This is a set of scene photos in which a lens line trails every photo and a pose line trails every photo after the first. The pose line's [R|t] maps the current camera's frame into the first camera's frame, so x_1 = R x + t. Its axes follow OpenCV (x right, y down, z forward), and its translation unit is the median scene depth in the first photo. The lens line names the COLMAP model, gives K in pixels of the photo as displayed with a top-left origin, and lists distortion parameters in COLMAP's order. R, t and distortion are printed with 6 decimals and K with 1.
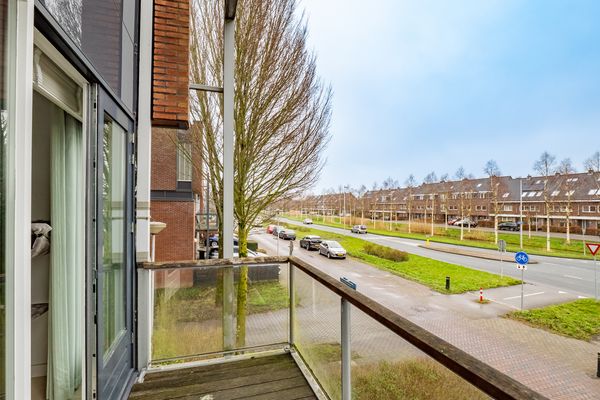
lens RADIAL K [[302.5, 0, 300.0], [0, 302.5, 200.0], [0, 0, 1]] dist [-0.002354, -0.001085]
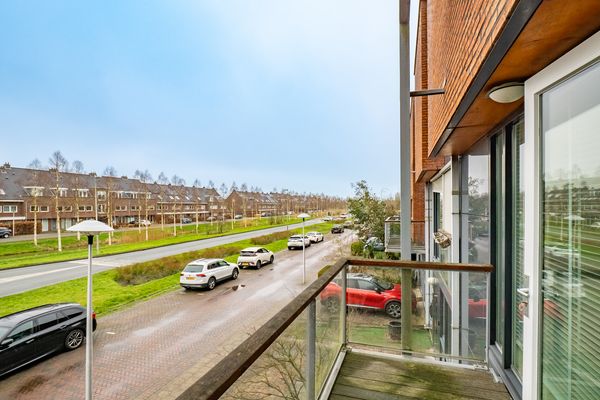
lens RADIAL K [[307.1, 0, 302.1], [0, 307.1, 204.7], [0, 0, 1]] dist [-0.003212, -0.002605]
pose [[-0.810821, 0.001733, 0.585292, -0.374311], [-0.009422, 0.999827, -0.016014, 0.021370], [-0.585219, -0.018499, -0.810664, 1.201321]]
